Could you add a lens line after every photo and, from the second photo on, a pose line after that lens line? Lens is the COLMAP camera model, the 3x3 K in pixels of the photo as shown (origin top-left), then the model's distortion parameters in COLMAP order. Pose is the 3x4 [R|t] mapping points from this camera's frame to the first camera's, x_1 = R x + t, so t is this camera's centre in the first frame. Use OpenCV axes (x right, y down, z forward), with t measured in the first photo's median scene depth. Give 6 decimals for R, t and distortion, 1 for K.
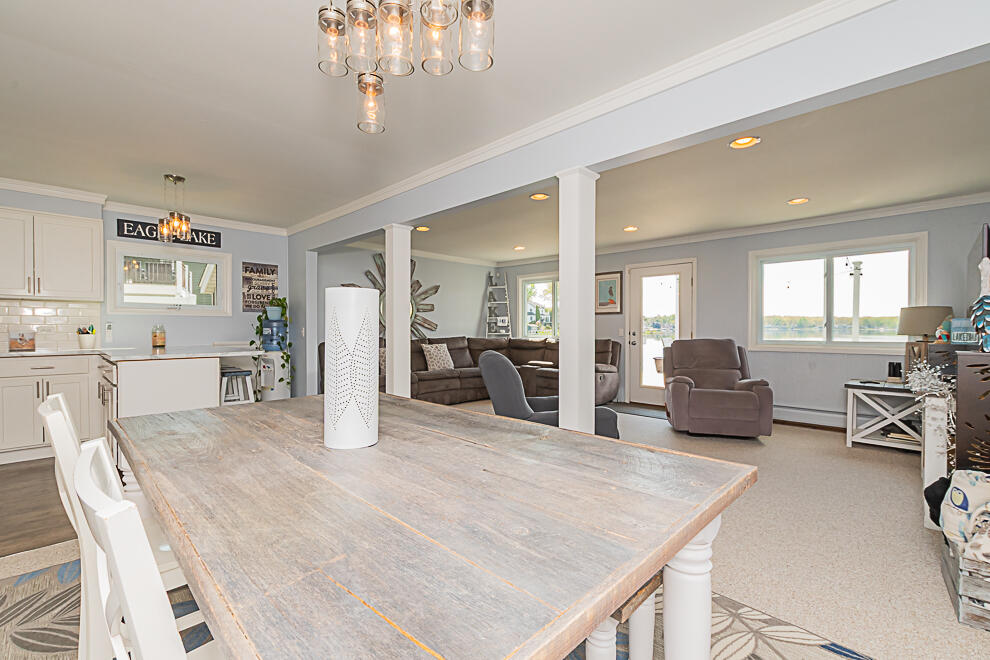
lens RADIAL K [[431.2, 0, 495.8], [0, 431.2, 334.0], [0, 0, 1]] dist [0.008487, -0.000620]
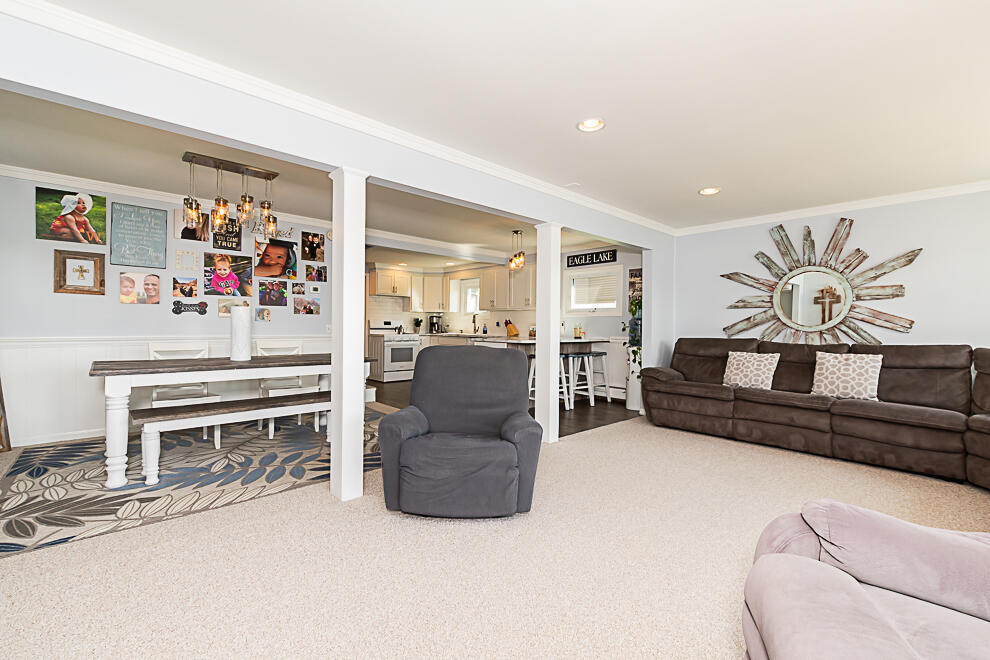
lens RADIAL K [[431.0, 0, 501.6], [0, 431.0, 326.9], [0, 0, 1]] dist [0.001260, -0.000297]
pose [[-0.037021, 0.001030, -0.999314, 0.495014], [-0.023740, 0.999716, 0.001910, -0.003218], [0.999032, 0.023794, -0.036986, 0.570564]]
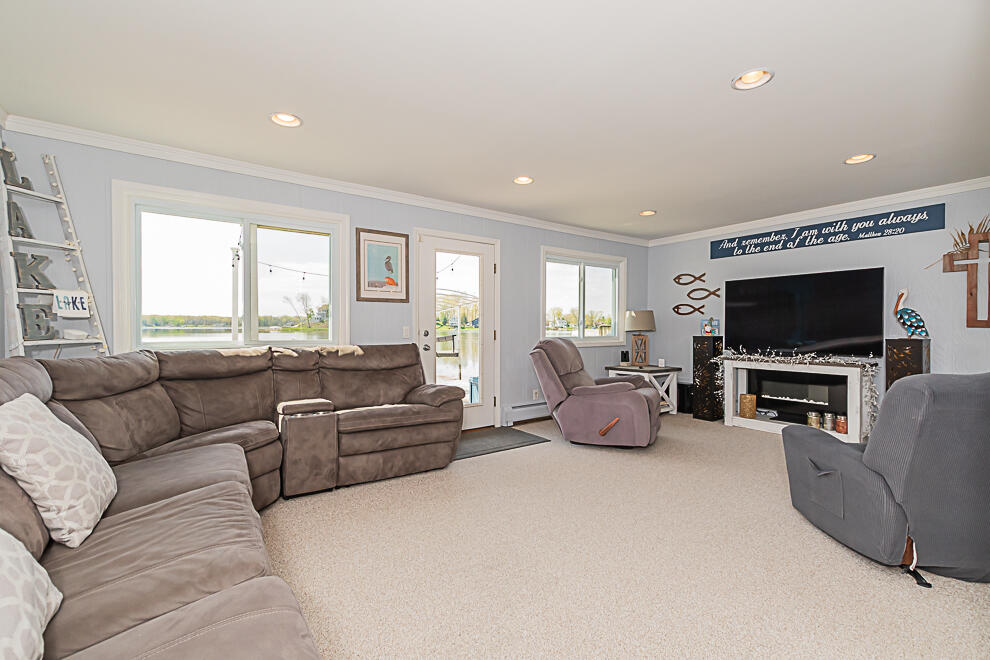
lens RADIAL K [[425.2, 0, 497.3], [0, 425.2, 331.7], [0, 0, 1]] dist [-0.000202, -0.000655]
pose [[0.171951, -0.011118, 0.985043, -0.309338], [0.011792, 0.999888, 0.009227, -0.008251], [-0.985035, 0.010029, 0.172062, 0.781108]]
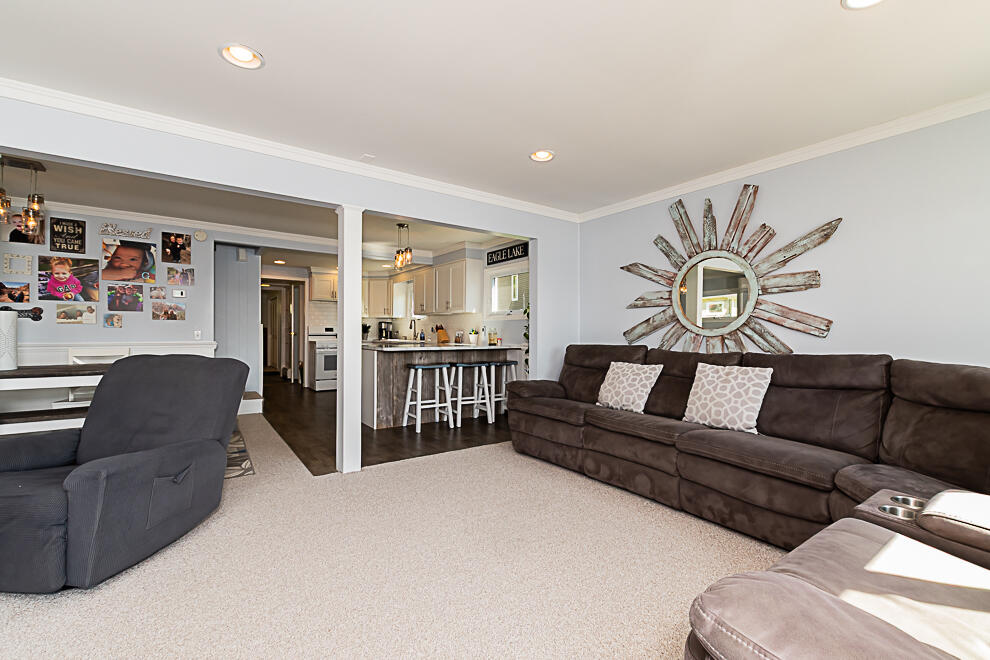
lens RADIAL K [[425.2, 0, 497.3], [0, 425.2, 331.7], [0, 0, 1]] dist [-0.000202, -0.000655]
pose [[-0.168122, -0.002503, -0.985763, 0.338191], [-0.018672, 0.999825, 0.000646, -0.007239], [0.985589, 0.018515, -0.168140, 0.879700]]
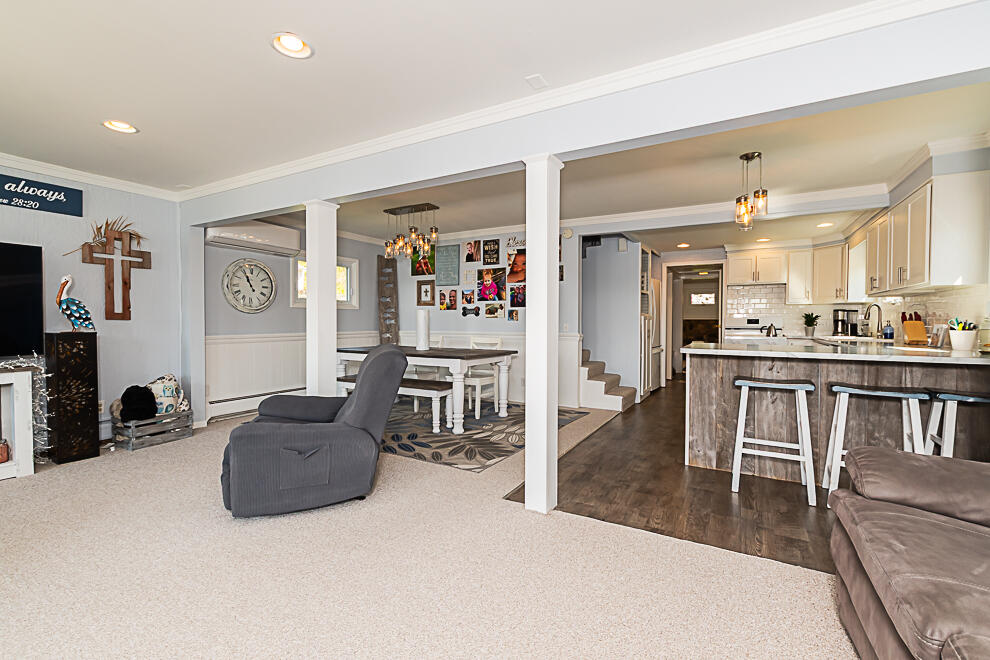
lens RADIAL K [[431.0, 0, 501.6], [0, 431.0, 326.9], [0, 0, 1]] dist [0.001260, -0.000297]
pose [[-0.963436, -0.001497, -0.267935, 0.002656], [-0.008443, 0.999657, 0.024776, -0.010846], [0.267806, 0.026132, -0.963118, 0.985812]]
